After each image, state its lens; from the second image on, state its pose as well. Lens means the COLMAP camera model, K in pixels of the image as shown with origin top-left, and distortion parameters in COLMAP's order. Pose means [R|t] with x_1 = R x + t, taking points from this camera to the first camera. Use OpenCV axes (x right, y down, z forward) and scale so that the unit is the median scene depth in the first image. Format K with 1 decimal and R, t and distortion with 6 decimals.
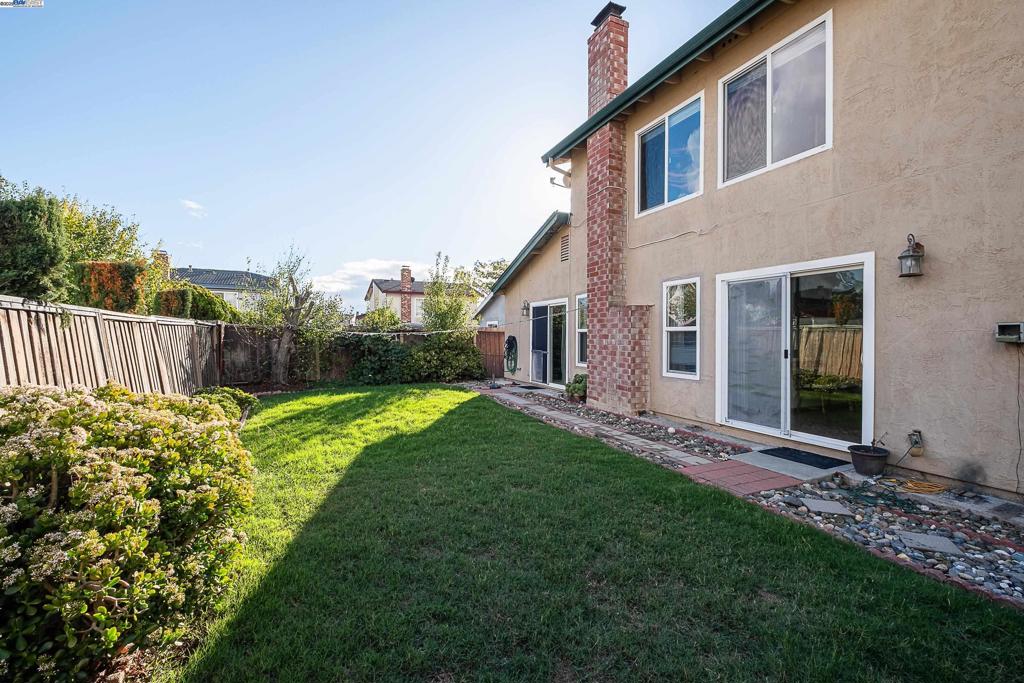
lens RADIAL K [[451.7, 0, 513.6], [0, 451.7, 340.5], [0, 0, 1]] dist [-0.001355, -0.000161]
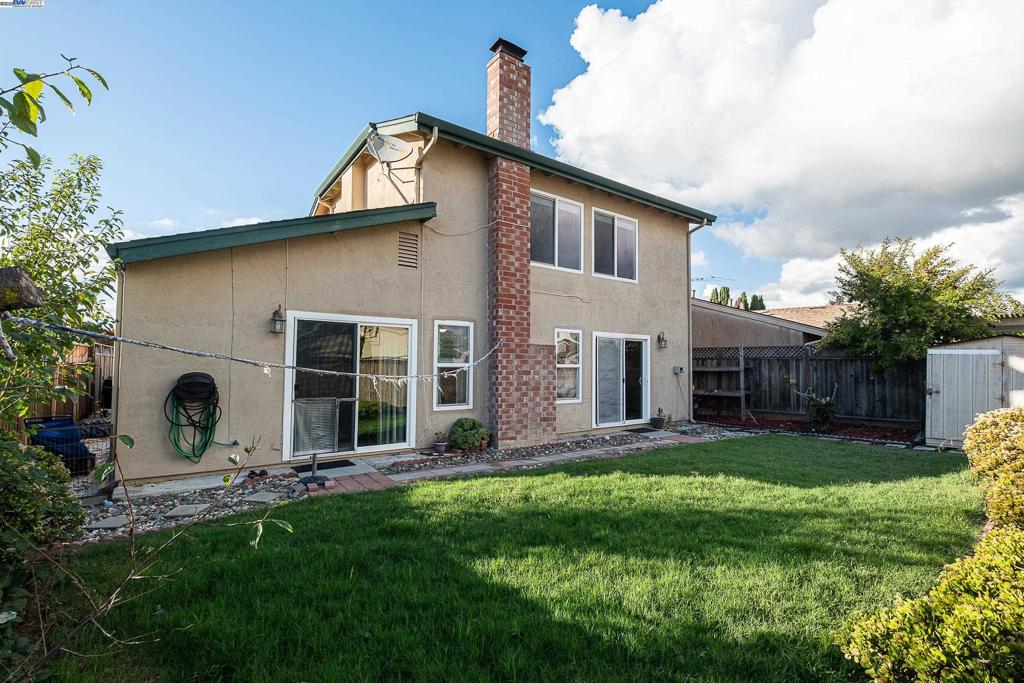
lens RADIAL K [[451.7, 0, 511.4], [0, 451.7, 345.4], [0, 0, 1]] dist [-0.001355, -0.000161]
pose [[-0.201146, 0.033584, 0.978985, -0.784214], [-0.000324, 0.999410, -0.034352, -0.035198], [-0.979561, -0.007227, -0.201016, 1.244805]]
